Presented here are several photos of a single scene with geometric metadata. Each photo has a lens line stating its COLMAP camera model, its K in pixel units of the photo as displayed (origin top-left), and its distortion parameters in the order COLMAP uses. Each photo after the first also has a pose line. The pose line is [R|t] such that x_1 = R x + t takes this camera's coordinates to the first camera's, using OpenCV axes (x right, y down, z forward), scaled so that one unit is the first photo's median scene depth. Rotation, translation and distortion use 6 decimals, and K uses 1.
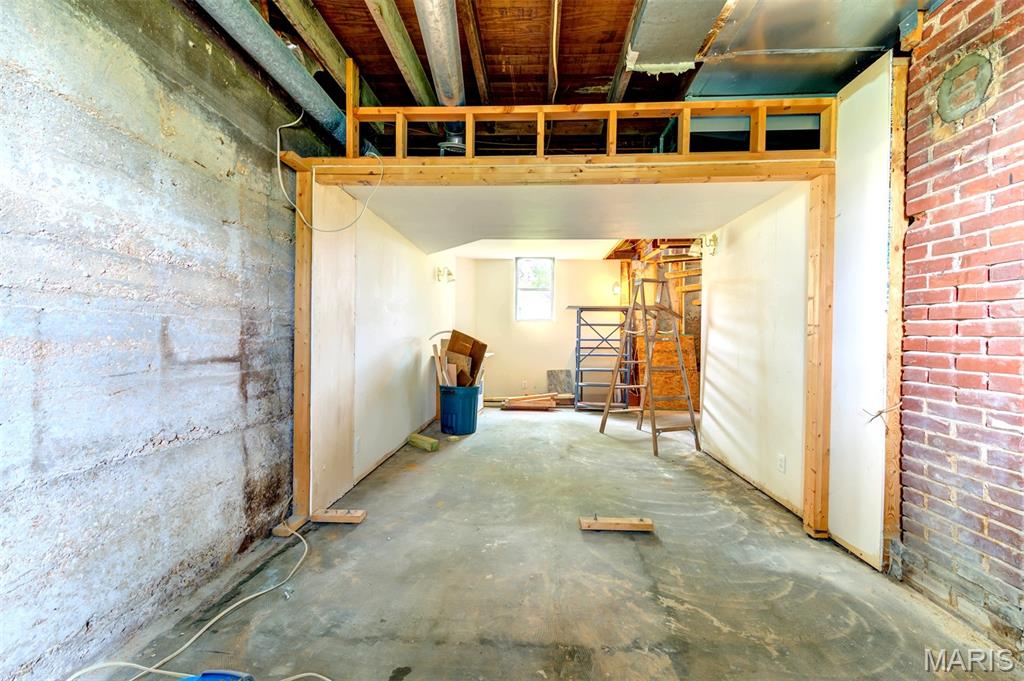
lens RADIAL K [[400.7, 0, 512.0], [0, 400.7, 340.5], [0, 0, 1]] dist [0.000608, -0.000021]
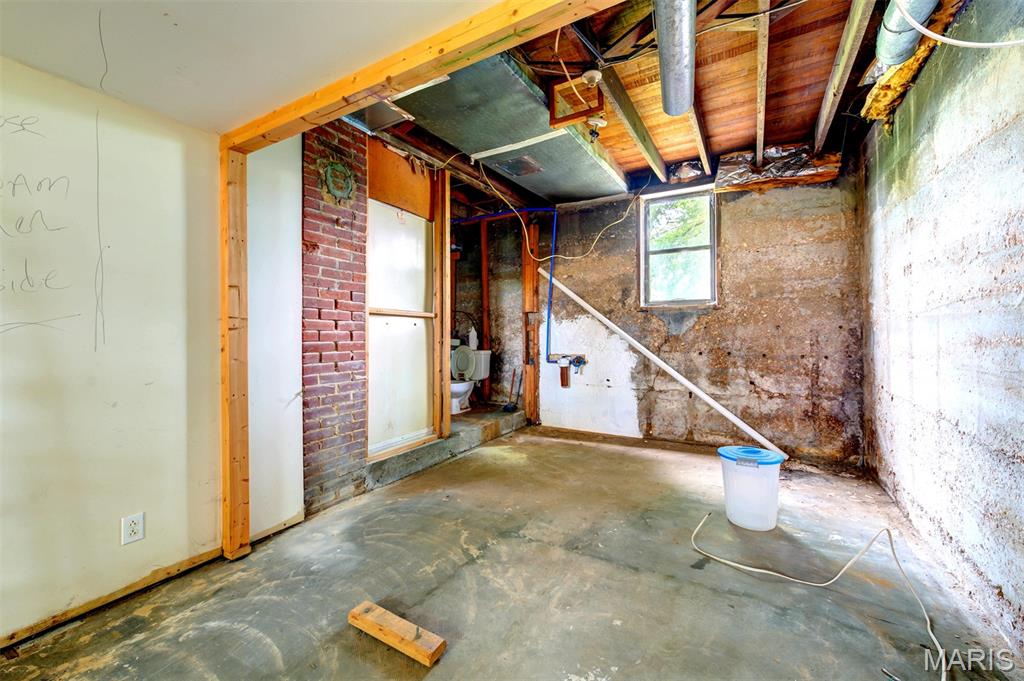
lens RADIAL K [[412.5, 0, 529.4], [0, 412.5, 329.9], [0, 0, 1]] dist [0.001174, -0.000199]
pose [[-0.908410, -0.000388, 0.418080, -0.263036], [0.002720, 0.999973, 0.006837, -0.021086], [-0.418072, 0.007347, -0.908384, 1.954321]]
